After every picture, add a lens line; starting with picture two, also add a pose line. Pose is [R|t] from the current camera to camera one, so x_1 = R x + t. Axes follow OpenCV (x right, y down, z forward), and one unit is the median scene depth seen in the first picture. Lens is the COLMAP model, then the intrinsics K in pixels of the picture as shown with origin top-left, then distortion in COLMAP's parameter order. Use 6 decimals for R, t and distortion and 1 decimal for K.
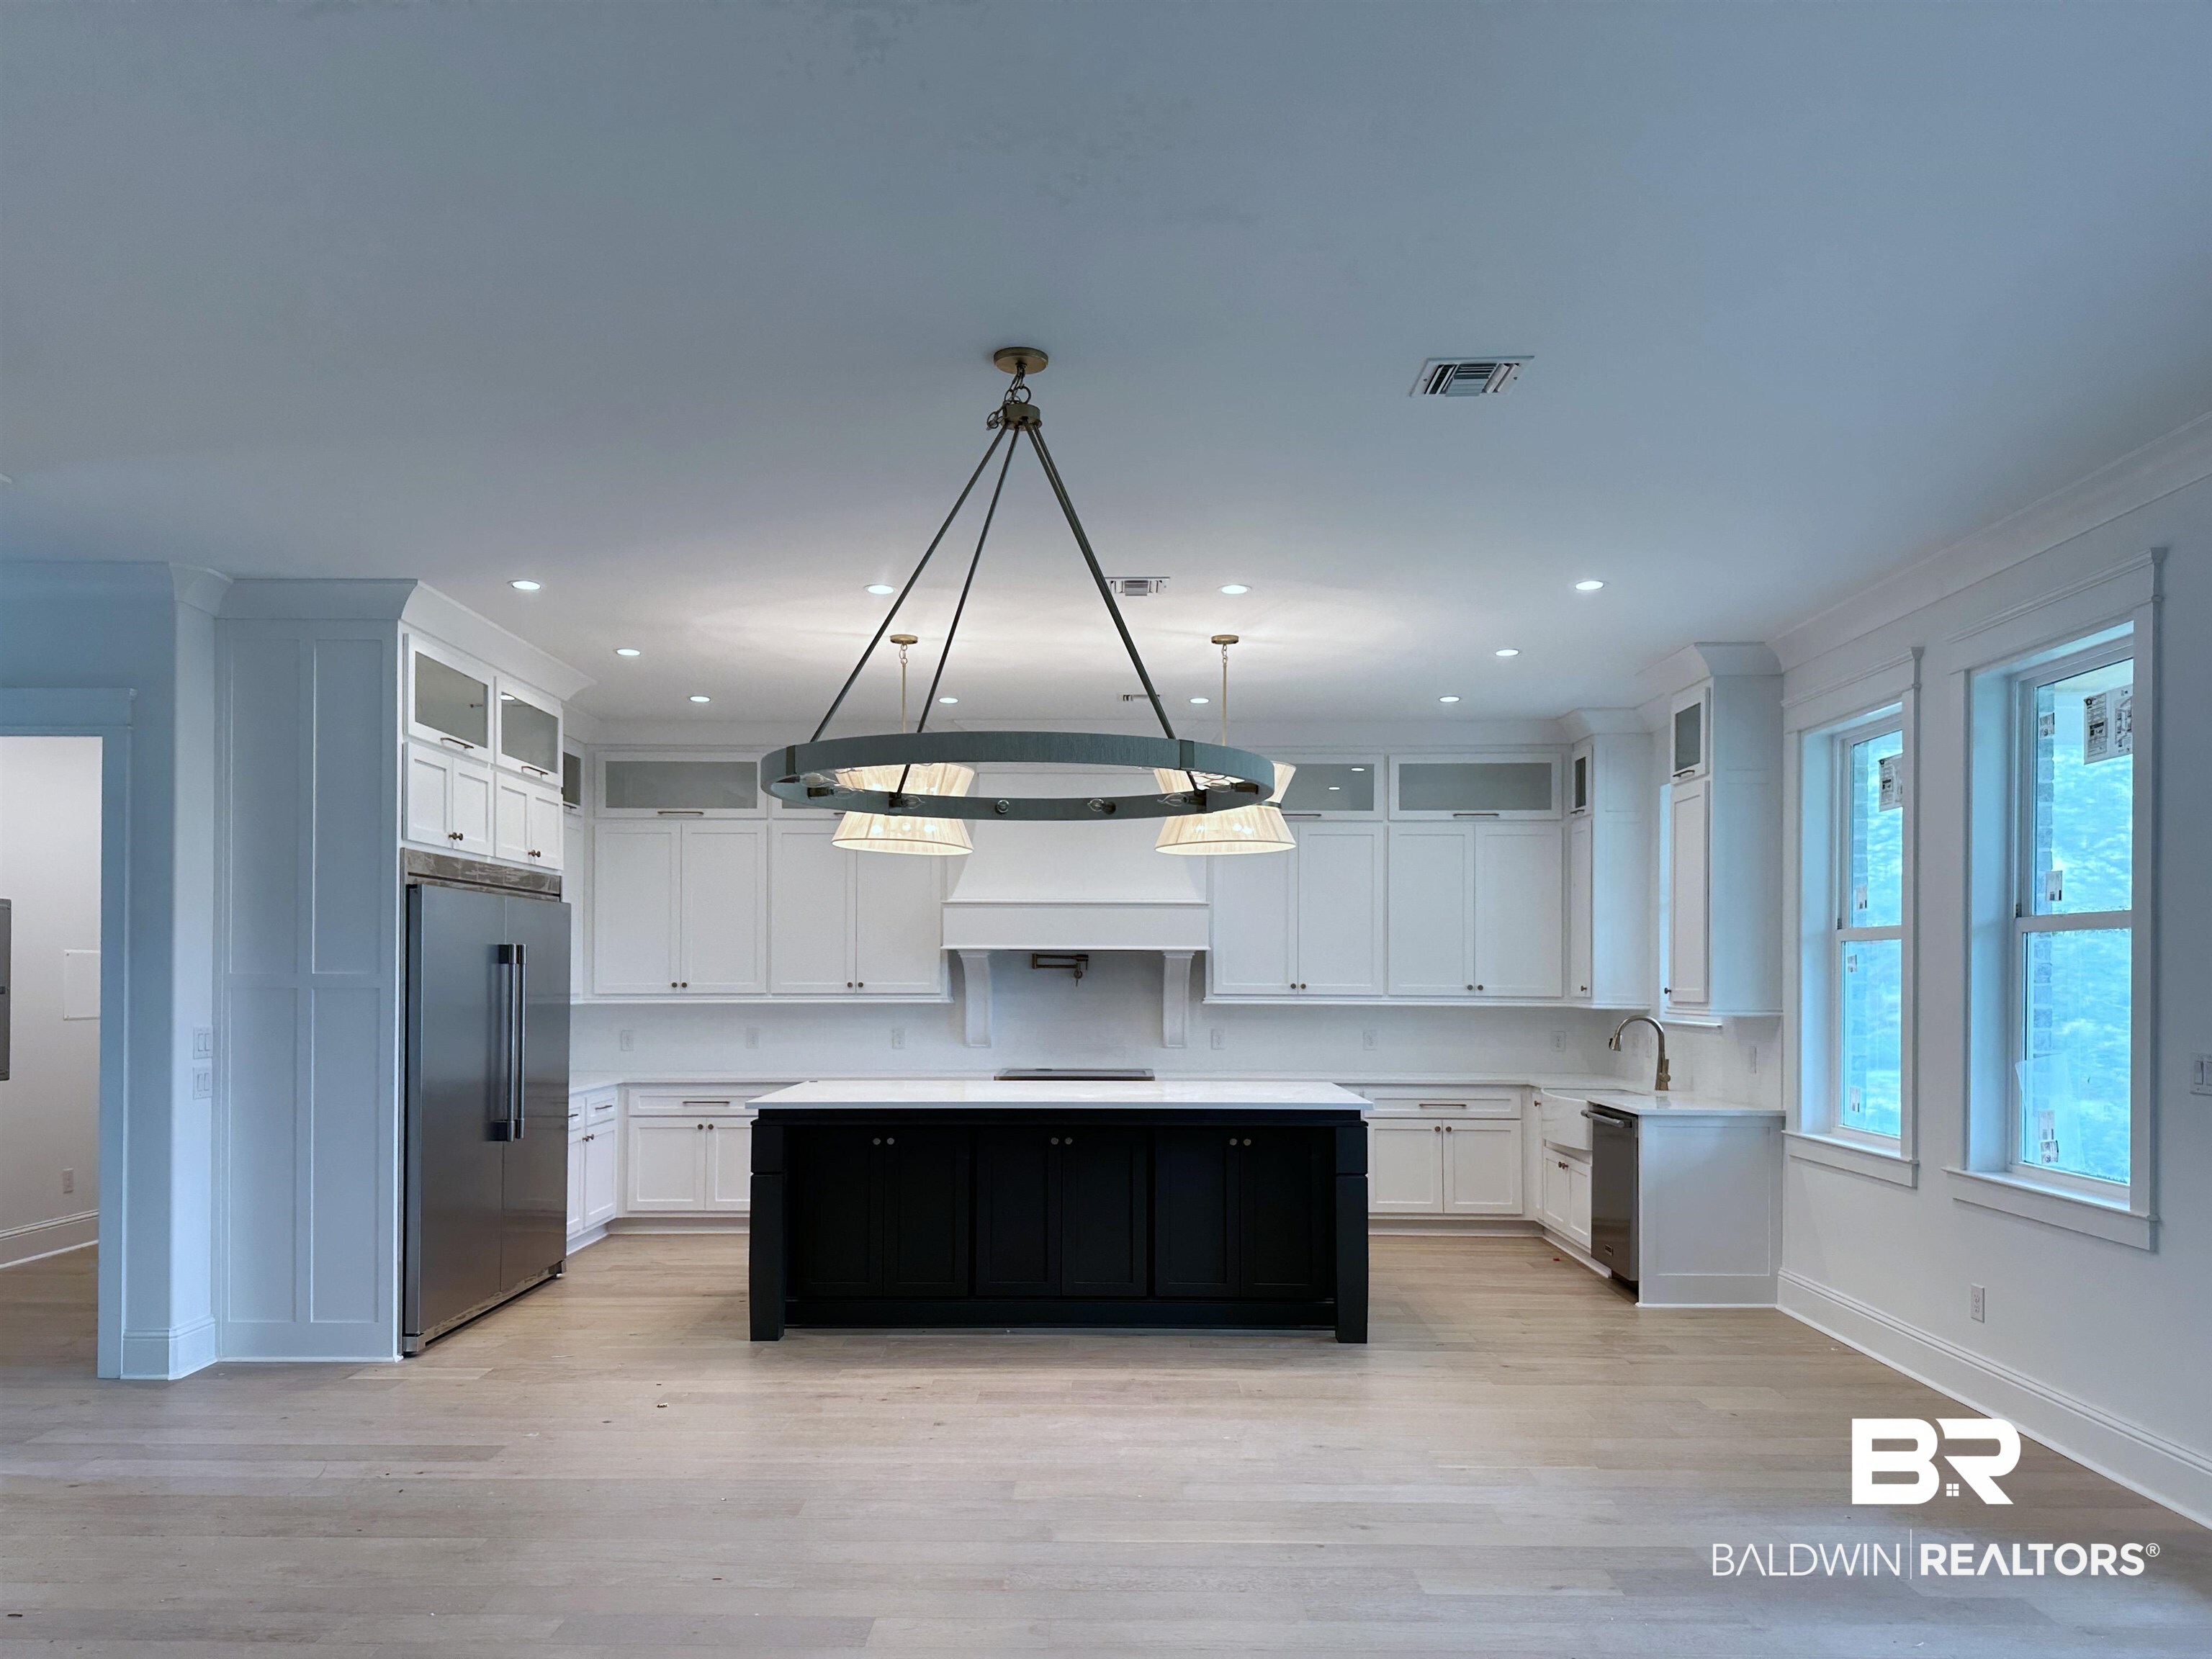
lens RADIAL K [[1588.6, 0, 1106.0], [0, 1588.6, 829.5], [0, 0, 1]] dist [0.001208, 0.000203]
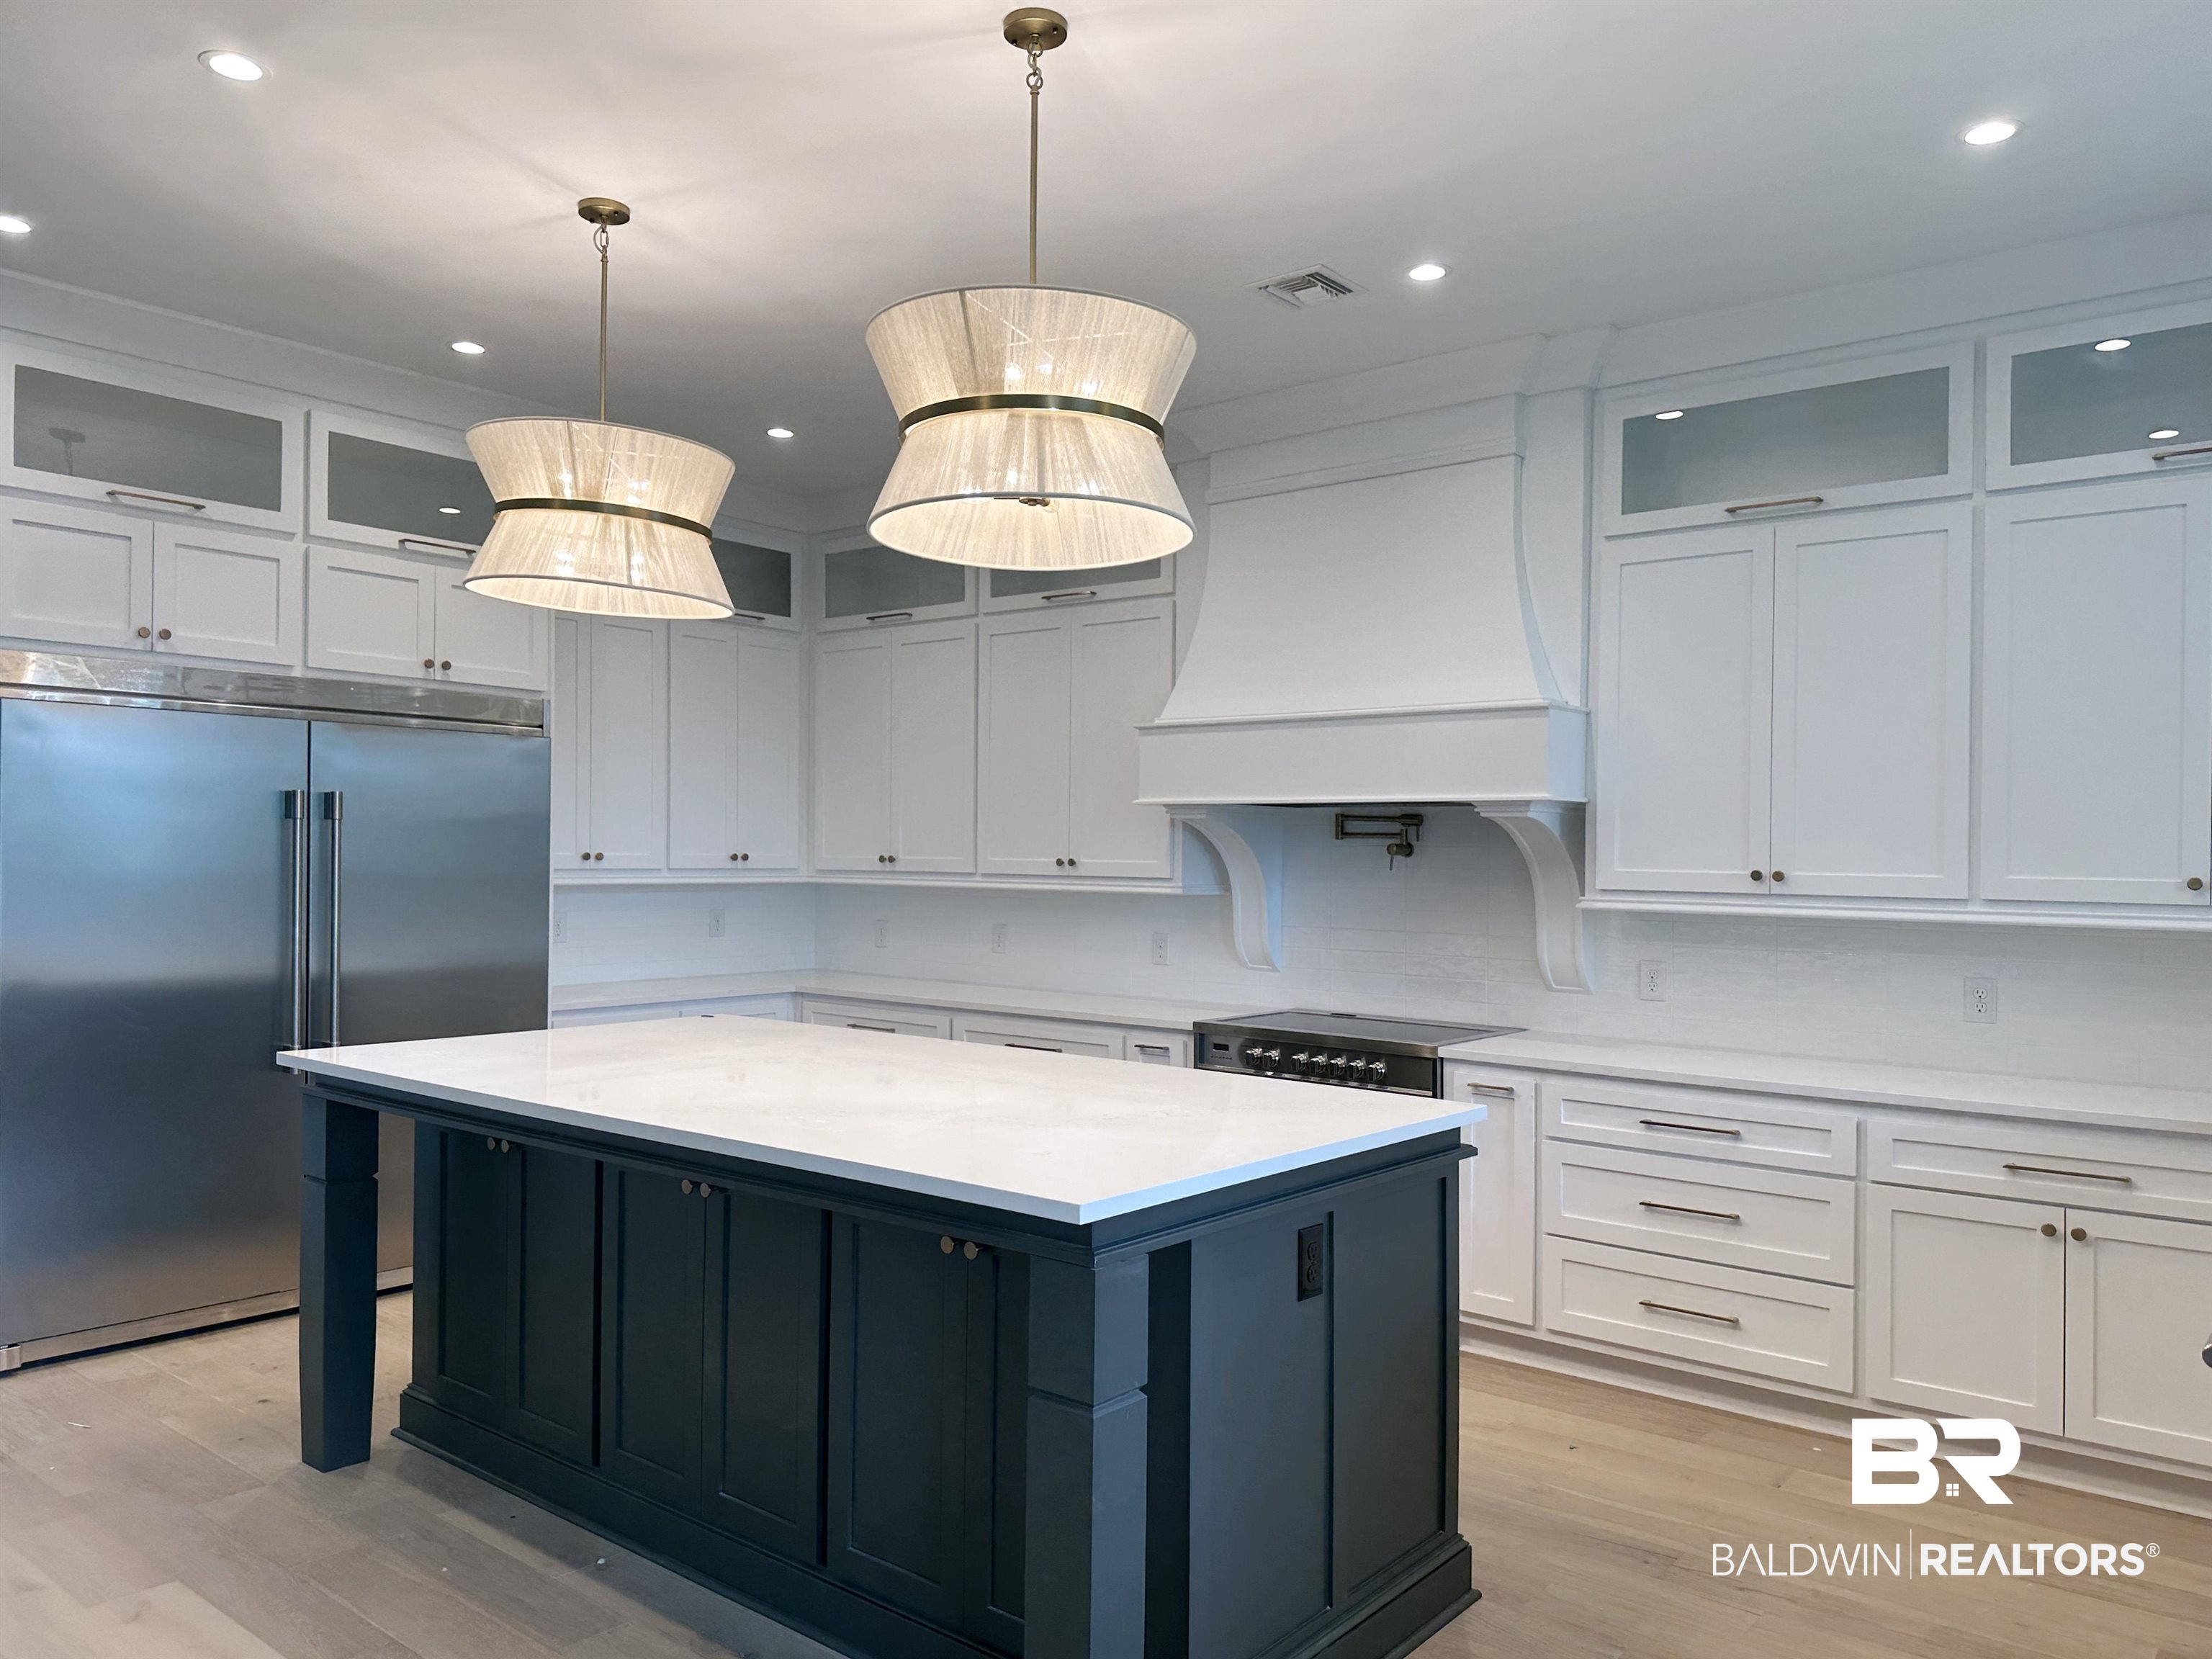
lens RADIAL K [[1657.4, 0, 1106.0], [0, 1657.4, 829.5], [0, 0, 1]] dist [-0.026747, -0.001683]
pose [[0.790863, -0.000471, -0.611993, 0.262127], [0.044879, 0.997352, 0.057228, 0.048940], [0.610346, -0.072725, 0.788790, 0.504081]]
